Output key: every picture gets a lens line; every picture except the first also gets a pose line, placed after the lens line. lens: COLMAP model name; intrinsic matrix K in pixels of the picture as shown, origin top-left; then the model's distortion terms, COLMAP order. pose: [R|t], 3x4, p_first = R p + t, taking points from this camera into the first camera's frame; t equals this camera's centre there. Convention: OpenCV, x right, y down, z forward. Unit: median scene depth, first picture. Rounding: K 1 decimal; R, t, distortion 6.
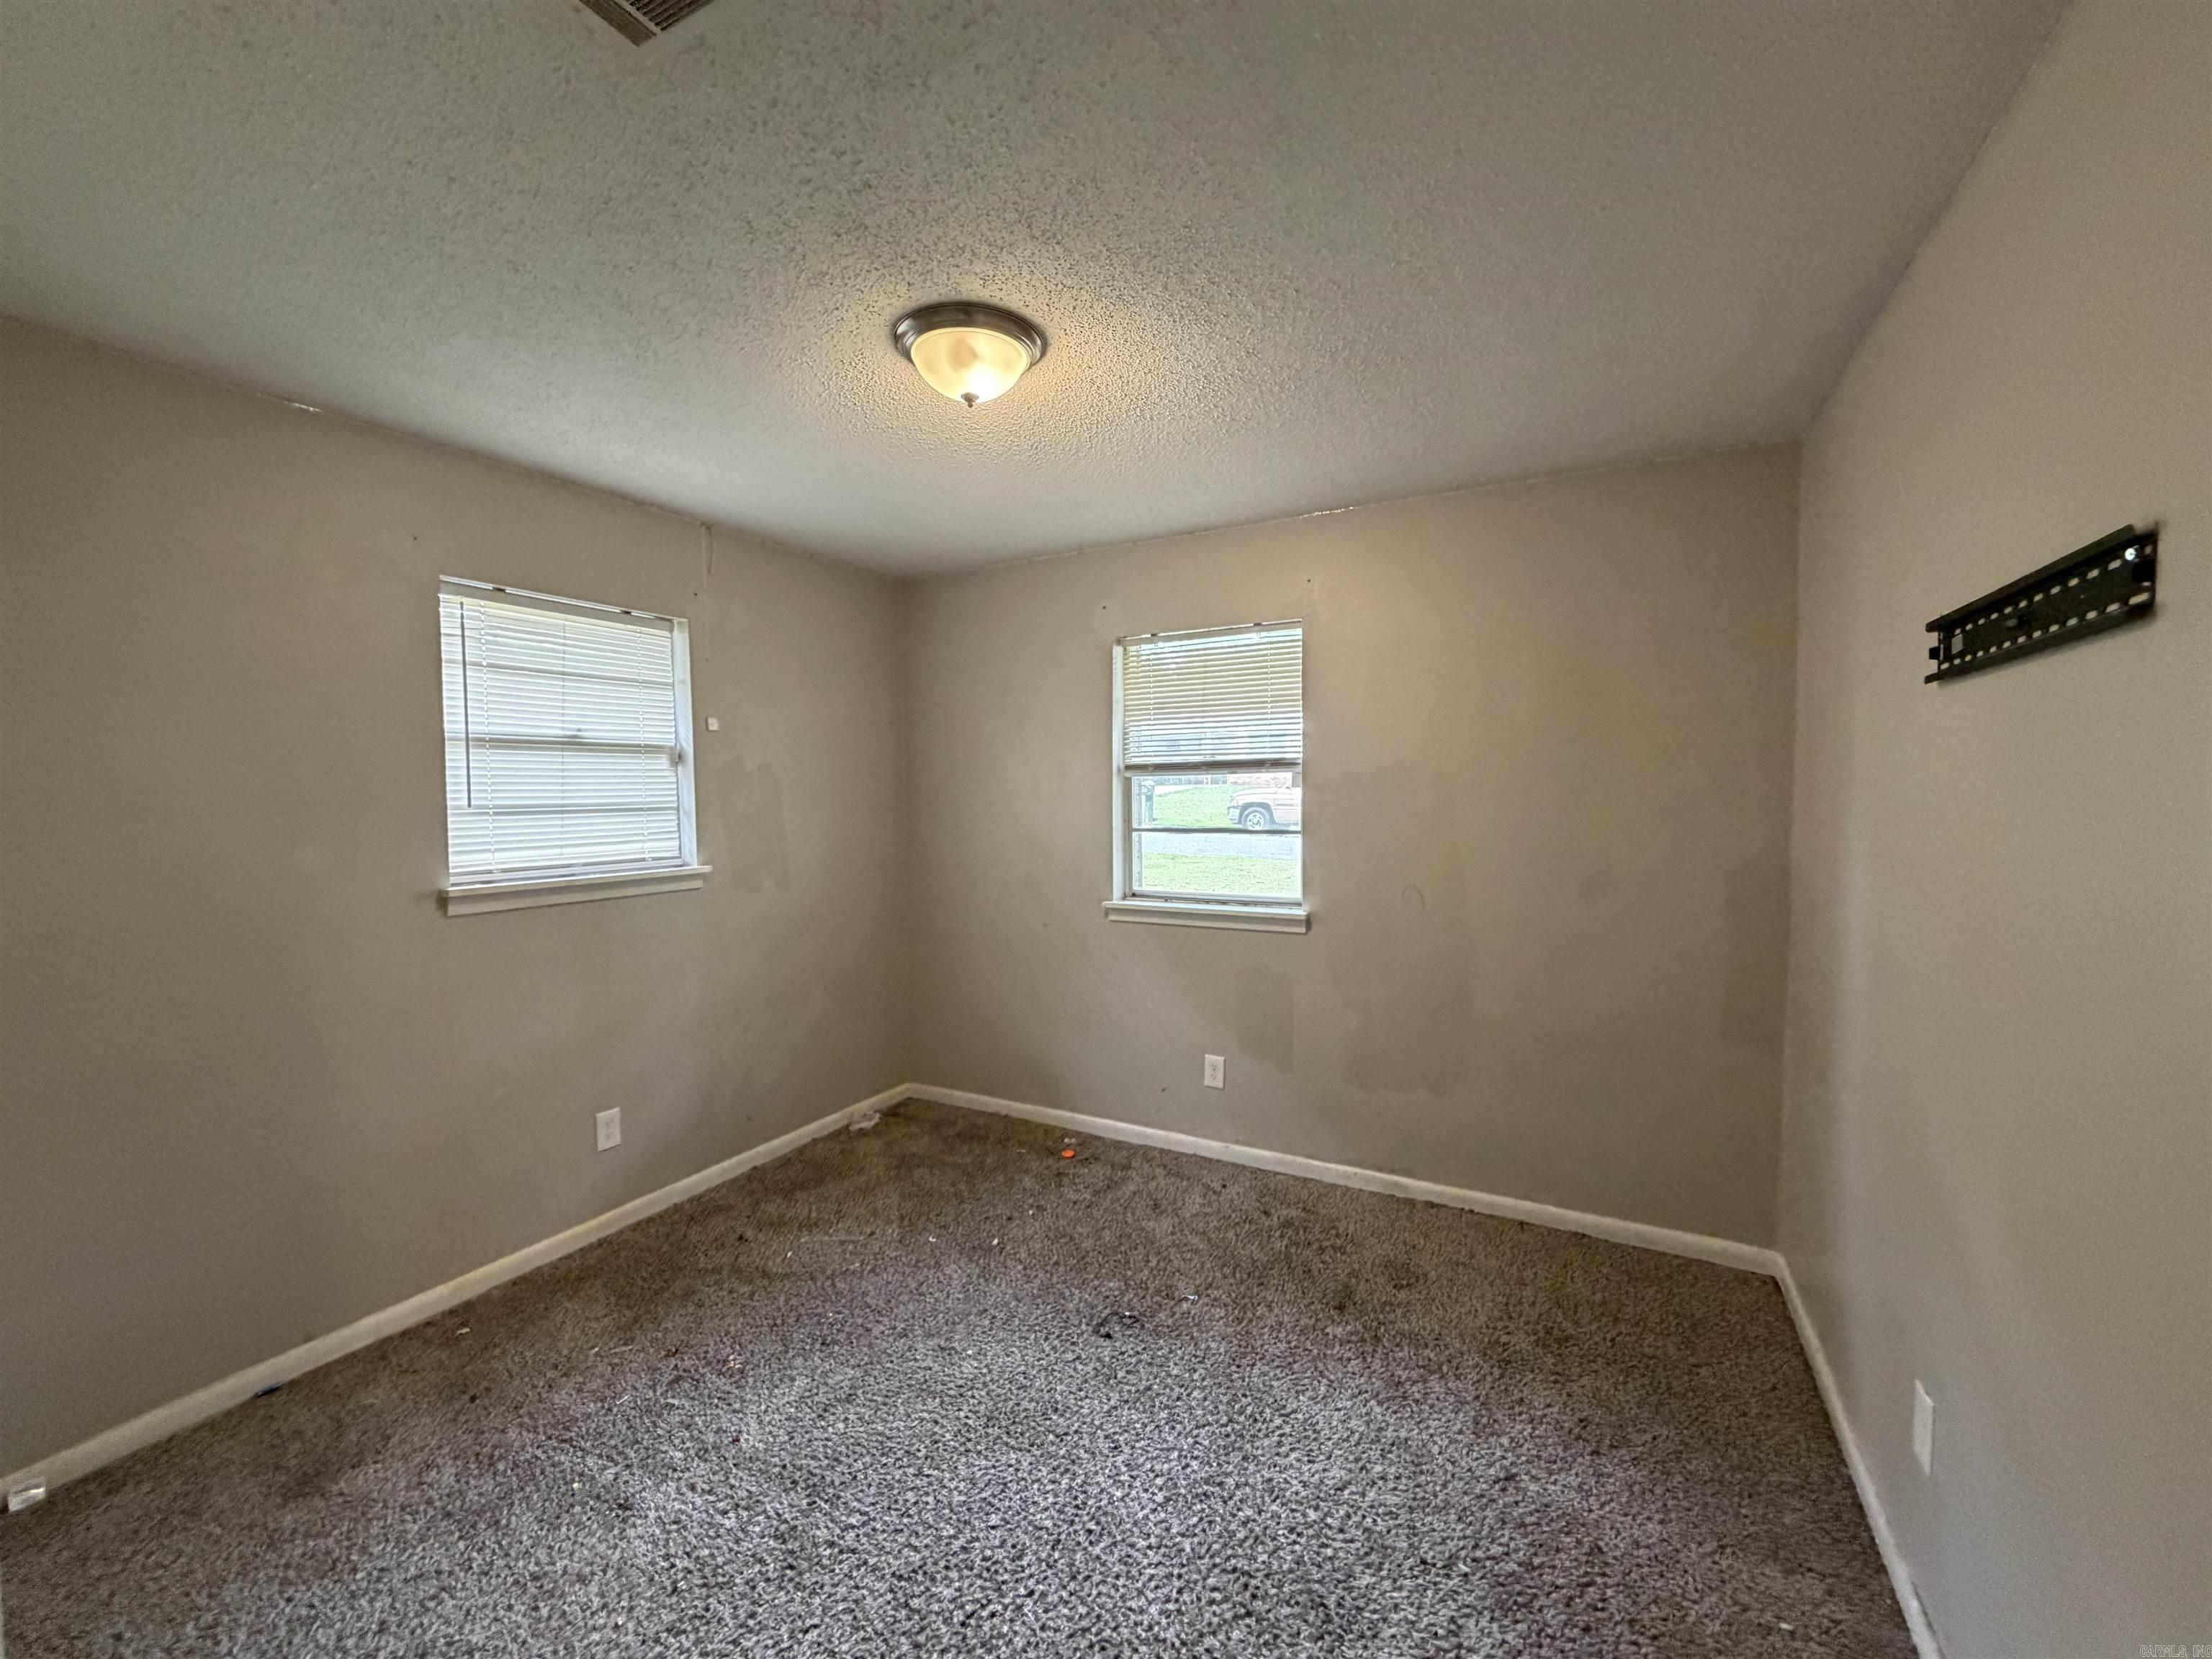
lens RADIAL K [[880.7, 0, 1101.1], [0, 880.7, 829.9], [0, 0, 1]] dist [0.001952, 0.000173]
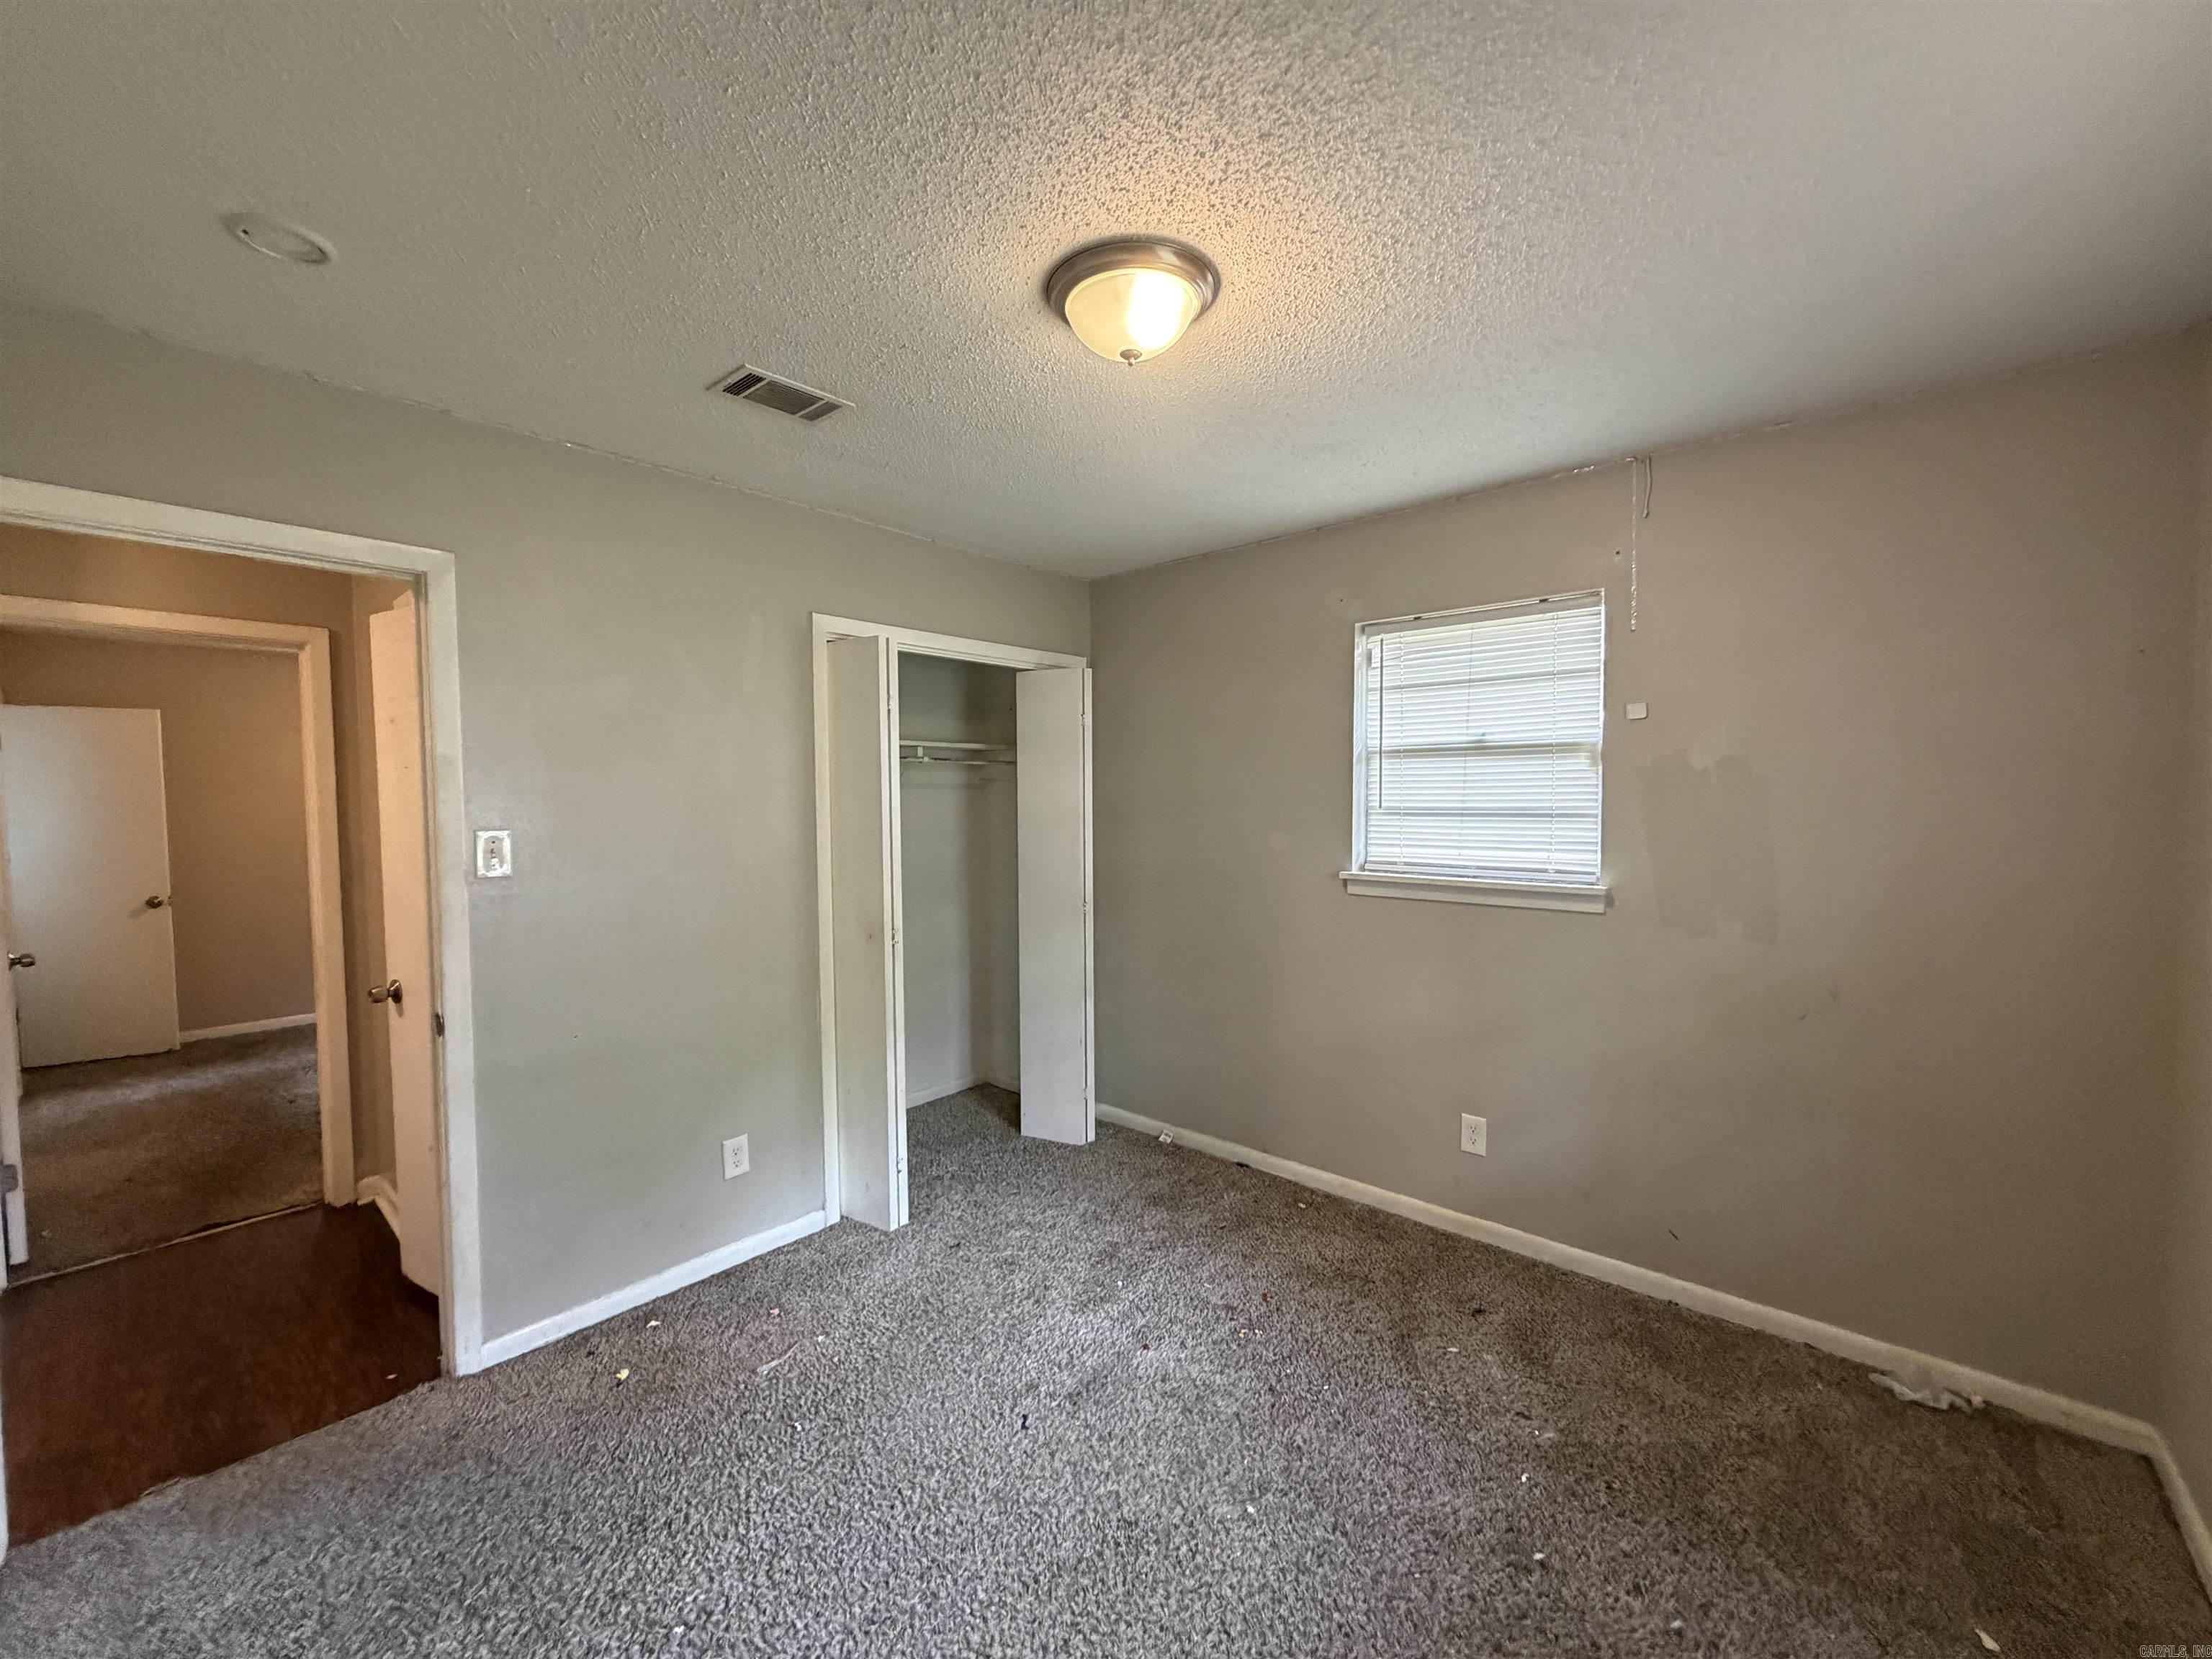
lens RADIAL K [[880.7, 0, 1101.1], [0, 880.7, 829.9], [0, 0, 1]] dist [0.001952, 0.000173]
pose [[-0.213119, 0.051646, -0.975660, 0.487975], [-0.038328, 0.997391, 0.061169, -0.048934], [0.976274, 0.050431, -0.210583, 0.784430]]
